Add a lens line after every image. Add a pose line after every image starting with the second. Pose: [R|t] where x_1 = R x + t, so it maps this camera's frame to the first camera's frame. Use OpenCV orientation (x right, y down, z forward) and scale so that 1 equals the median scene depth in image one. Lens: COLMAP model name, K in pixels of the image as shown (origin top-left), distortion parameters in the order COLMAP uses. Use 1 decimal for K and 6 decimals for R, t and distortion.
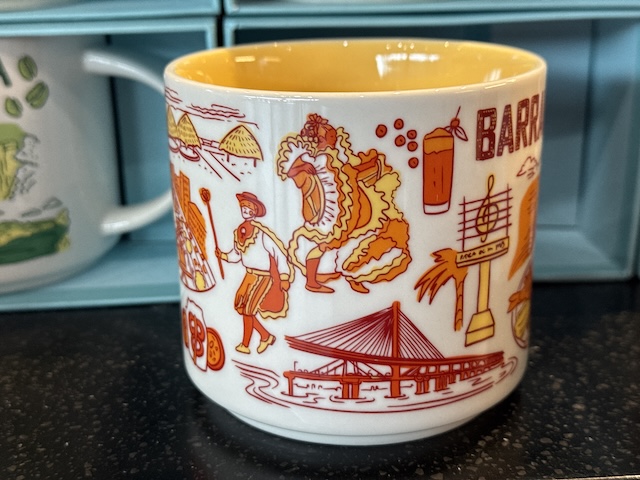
lens RADIAL K [[929.5, 0, 320.0], [0, 929.5, 240.0], [0, 0, 1]] dist [0.151814, -0.414626]
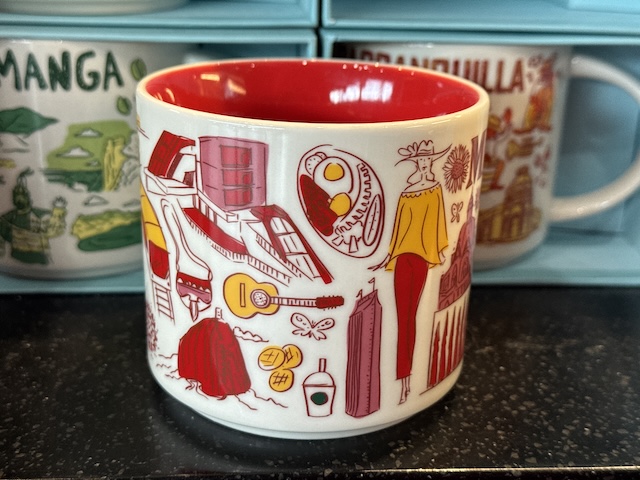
lens RADIAL K [[929.5, 0, 320.0], [0, 929.5, 240.0], [0, 0, 1]] dist [0.151814, -0.414626]
pose [[0.999000, 0.039416, 0.021097, -0.126657], [-0.039804, 0.999040, 0.018298, -0.016827], [-0.020355, -0.019120, 0.999610, -0.089678]]
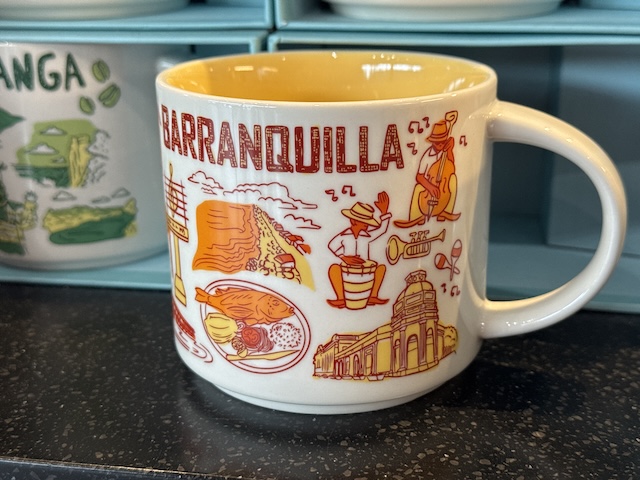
lens RADIAL K [[929.5, 0, 320.0], [0, 929.5, 240.0], [0, 0, 1]] dist [0.151814, -0.414626]
pose [[0.968283, 0.084952, -0.234972, 0.238651], [-0.084318, 0.996357, 0.012765, -0.020006], [0.235201, 0.007452, 0.971918, -0.026306]]
